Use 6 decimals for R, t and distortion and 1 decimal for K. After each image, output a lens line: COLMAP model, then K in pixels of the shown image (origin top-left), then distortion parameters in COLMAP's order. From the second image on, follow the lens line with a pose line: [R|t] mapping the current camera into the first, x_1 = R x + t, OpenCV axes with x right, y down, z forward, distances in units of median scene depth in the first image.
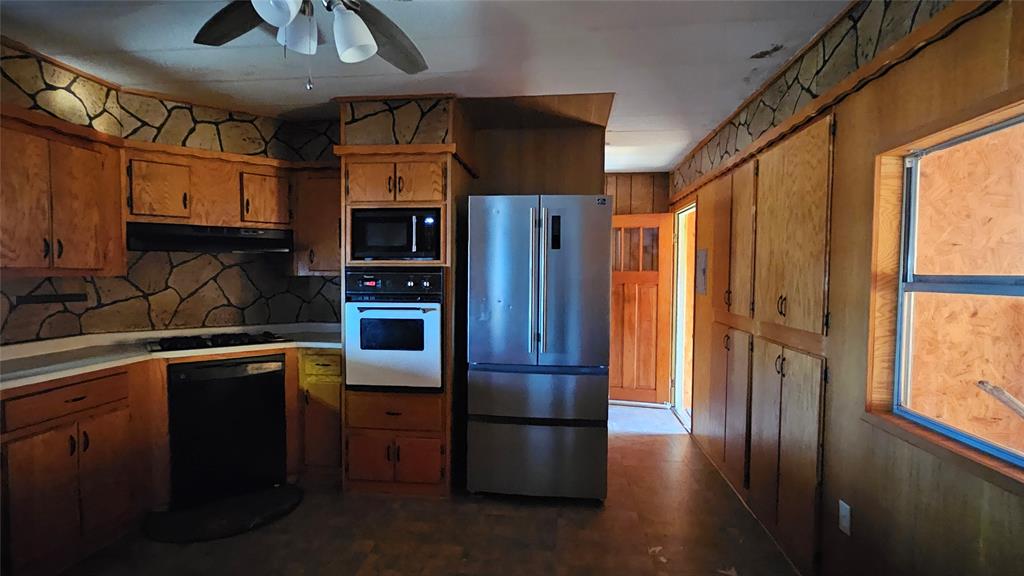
lens RADIAL K [[499.7, 0, 513.4], [0, 499.7, 295.3], [0, 0, 1]] dist [-0.011723, 0.000423]
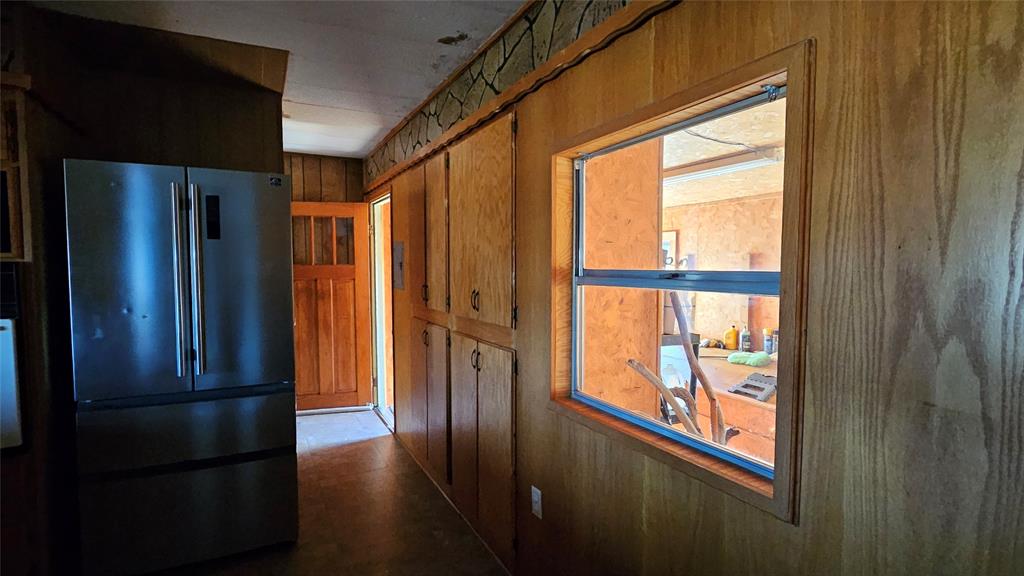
lens RADIAL K [[499.7, 0, 513.4], [0, 499.7, 295.3], [0, 0, 1]] dist [-0.011723, 0.000423]
pose [[0.836762, -0.040717, 0.546052, 0.050510], [0.031642, 0.999161, 0.026015, -0.011151], [-0.546652, -0.004491, 0.837348, 0.105965]]
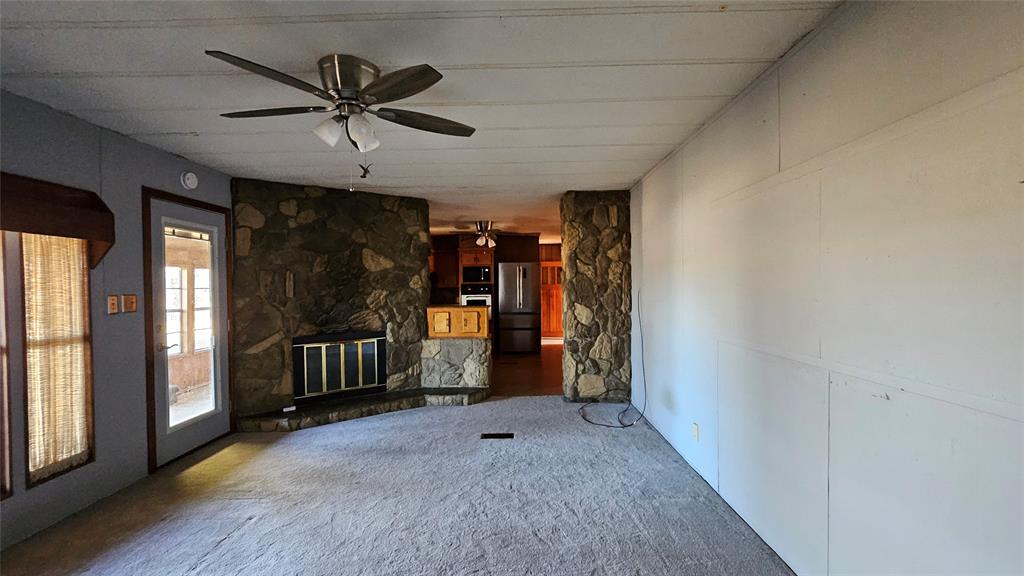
lens RADIAL K [[405.6, 0, 512.0], [0, 405.6, 288.0], [0, 0, 1]] dist [-0.011211, 0.004182]
pose [[0.996061, -0.011867, 0.087876, -0.241801], [0.015556, 0.999021, -0.041418, 0.085664], [-0.087298, 0.042622, 0.995270, -1.715963]]
